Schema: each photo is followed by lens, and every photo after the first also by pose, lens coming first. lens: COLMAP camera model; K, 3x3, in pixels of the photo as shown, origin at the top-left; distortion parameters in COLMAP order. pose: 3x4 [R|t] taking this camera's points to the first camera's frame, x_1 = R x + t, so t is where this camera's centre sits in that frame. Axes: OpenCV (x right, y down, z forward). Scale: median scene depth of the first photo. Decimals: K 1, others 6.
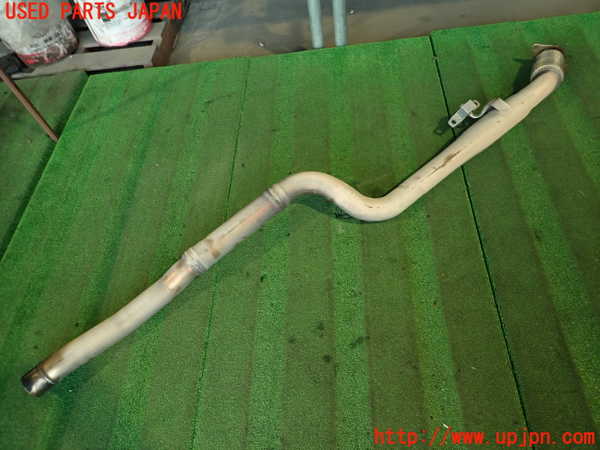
lens RADIAL K [[429.6, 0, 300.0], [0, 429.6, 225.0], [0, 0, 1]] dist [-0.001997, -0.003639]
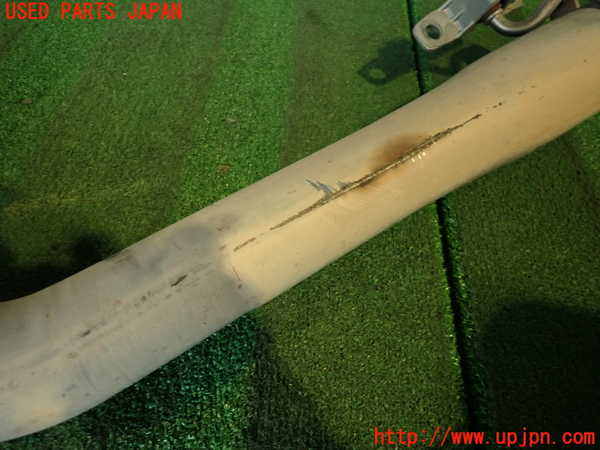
lens RADIAL K [[429.6, 0, 300.0], [0, 429.6, 225.0], [0, 0, 1]] dist [-0.001997, -0.003639]
pose [[0.979077, 0.151605, 0.135732, 0.234759], [-0.149345, 0.988423, -0.026746, -0.091499], [-0.138215, 0.005915, 0.990385, 0.676683]]
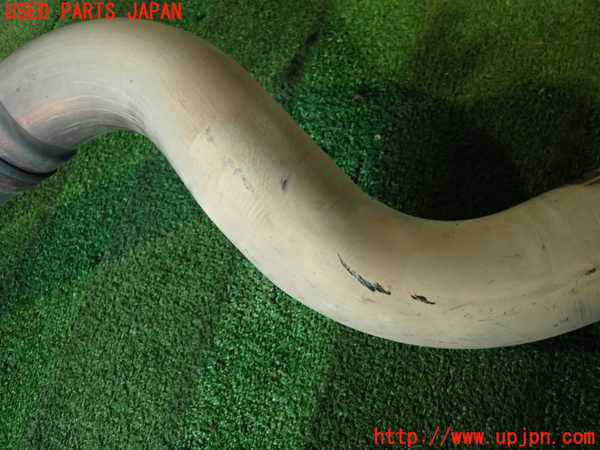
lens RADIAL K [[429.6, 0, 300.0], [0, 429.6, 225.0], [0, 0, 1]] dist [-0.001997, -0.003639]
pose [[0.940367, 0.216787, -0.262131, 0.151844], [-0.115624, 0.928436, 0.353041, -0.097511], [0.319907, -0.301679, 0.898137, 0.683734]]
